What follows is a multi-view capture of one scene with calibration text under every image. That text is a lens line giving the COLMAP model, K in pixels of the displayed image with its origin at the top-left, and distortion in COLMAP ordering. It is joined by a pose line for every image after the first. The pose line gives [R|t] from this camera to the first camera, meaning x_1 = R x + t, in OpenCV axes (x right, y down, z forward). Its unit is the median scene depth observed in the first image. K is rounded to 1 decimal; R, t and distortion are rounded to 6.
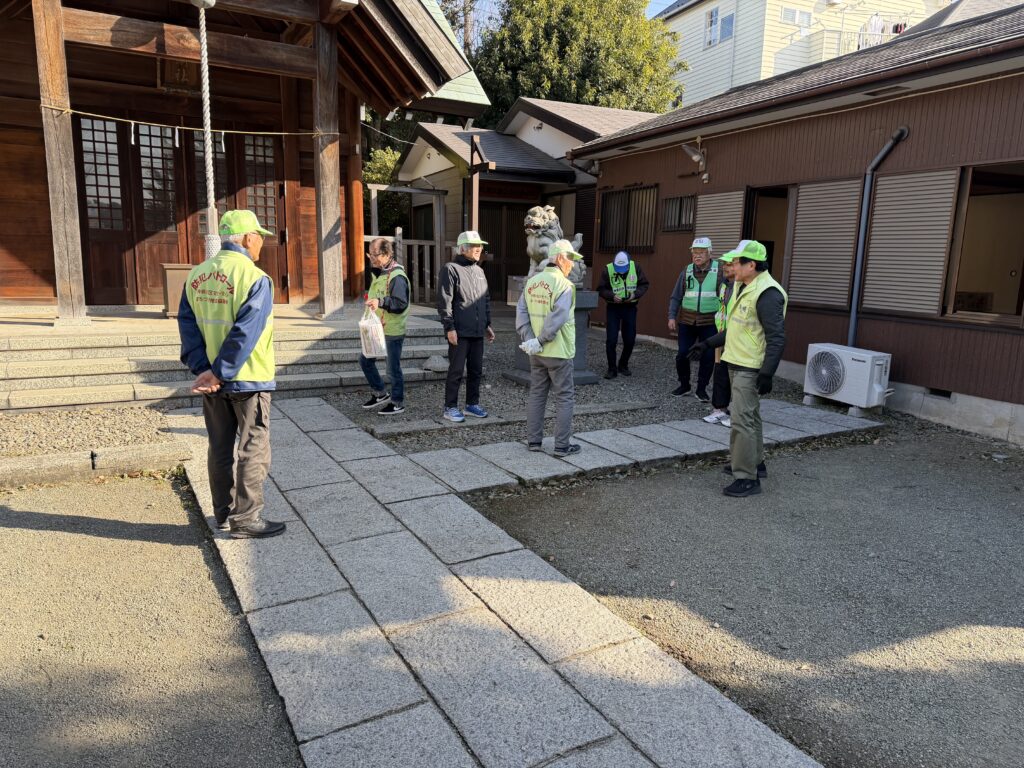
lens RADIAL K [[731.5, 0, 512.5], [0, 731.5, 388.8], [0, 0, 1]] dist [0.044469, -0.005611]
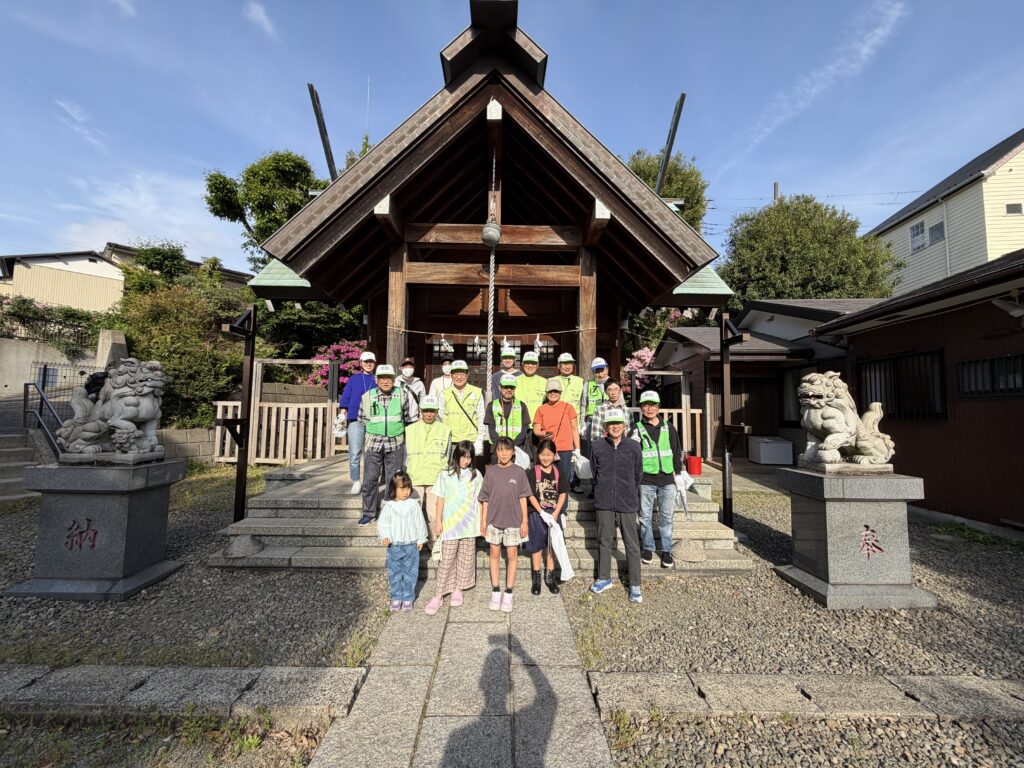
lens RADIAL K [[405.5, 0, 508.2], [0, 405.5, 387.3], [0, 0, 1]] dist [0.011006, -0.000098]
pose [[0.874631, -0.039771, -0.483155, -0.038604], [-0.079667, 0.971289, -0.224169, -0.078902], [0.478198, 0.234557, 0.846351, 0.347378]]
